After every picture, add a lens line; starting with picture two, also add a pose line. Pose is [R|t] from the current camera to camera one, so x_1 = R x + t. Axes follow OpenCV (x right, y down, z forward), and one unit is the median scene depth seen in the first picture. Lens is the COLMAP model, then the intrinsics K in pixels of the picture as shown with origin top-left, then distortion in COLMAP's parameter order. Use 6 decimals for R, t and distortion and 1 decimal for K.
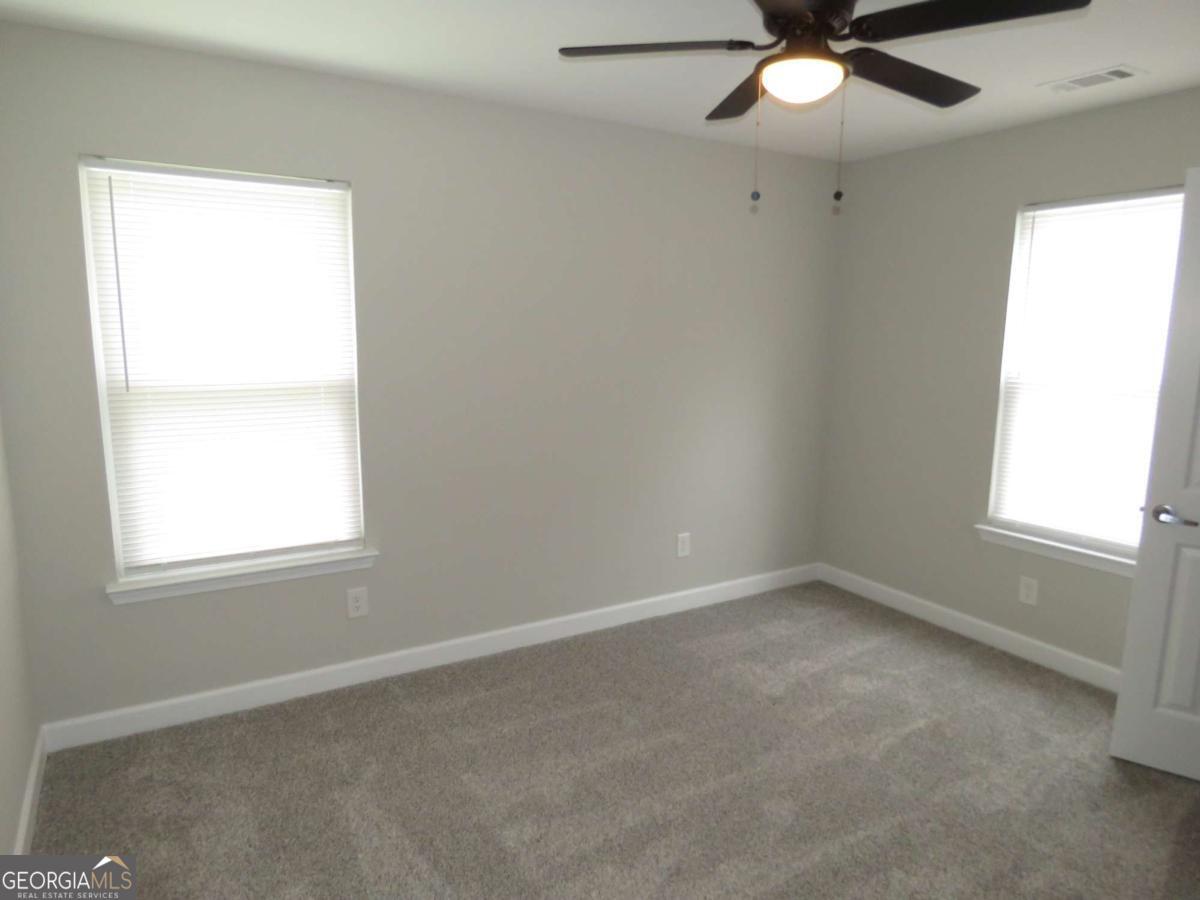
lens RADIAL K [[770.9, 0, 595.4], [0, 770.9, 451.4], [0, 0, 1]] dist [-0.020185, 0.004479]
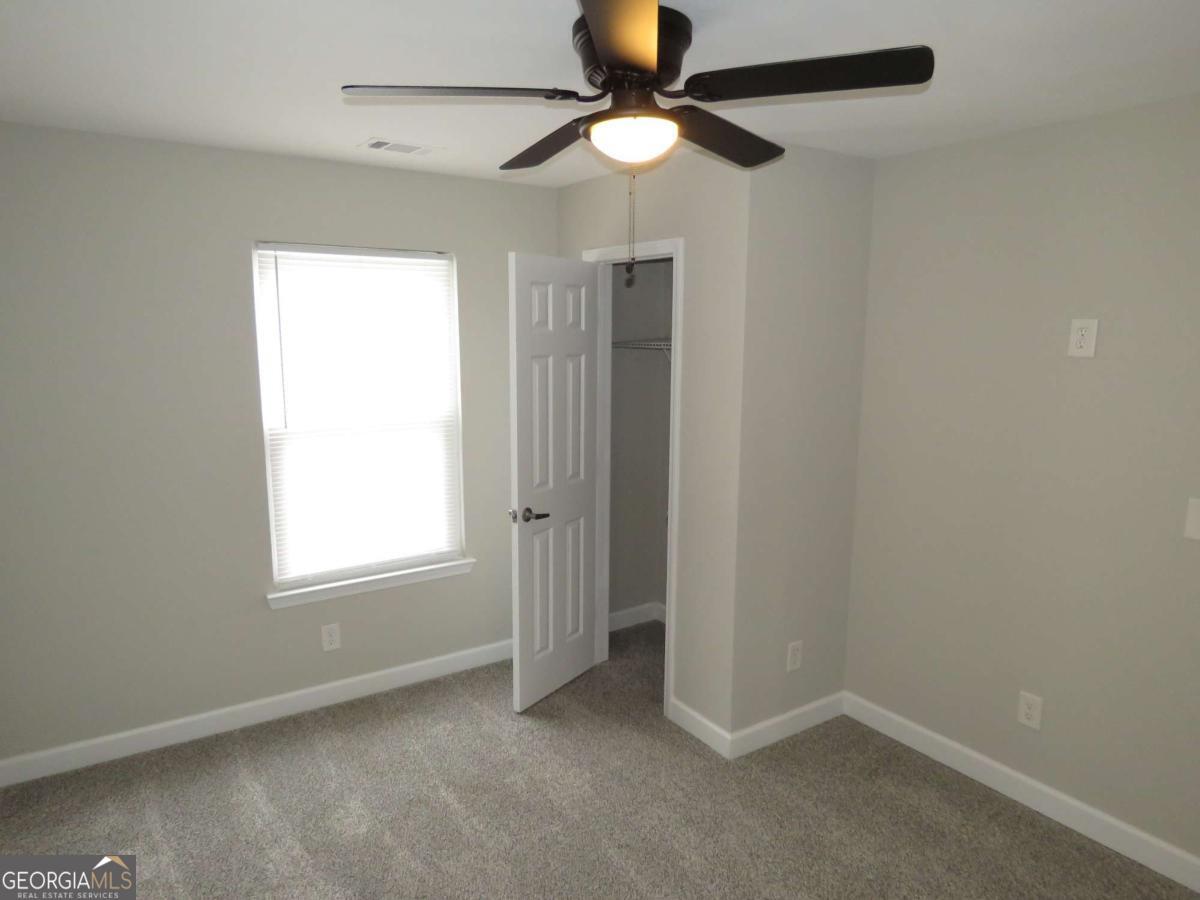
lens RADIAL K [[770.9, 0, 595.4], [0, 770.9, 451.4], [0, 0, 1]] dist [-0.020185, 0.004479]
pose [[-0.058640, -0.175799, 0.982678, -0.407141], [0.151039, 0.971477, 0.182808, -0.189571], [-0.986787, 0.159142, -0.030415, 0.684929]]
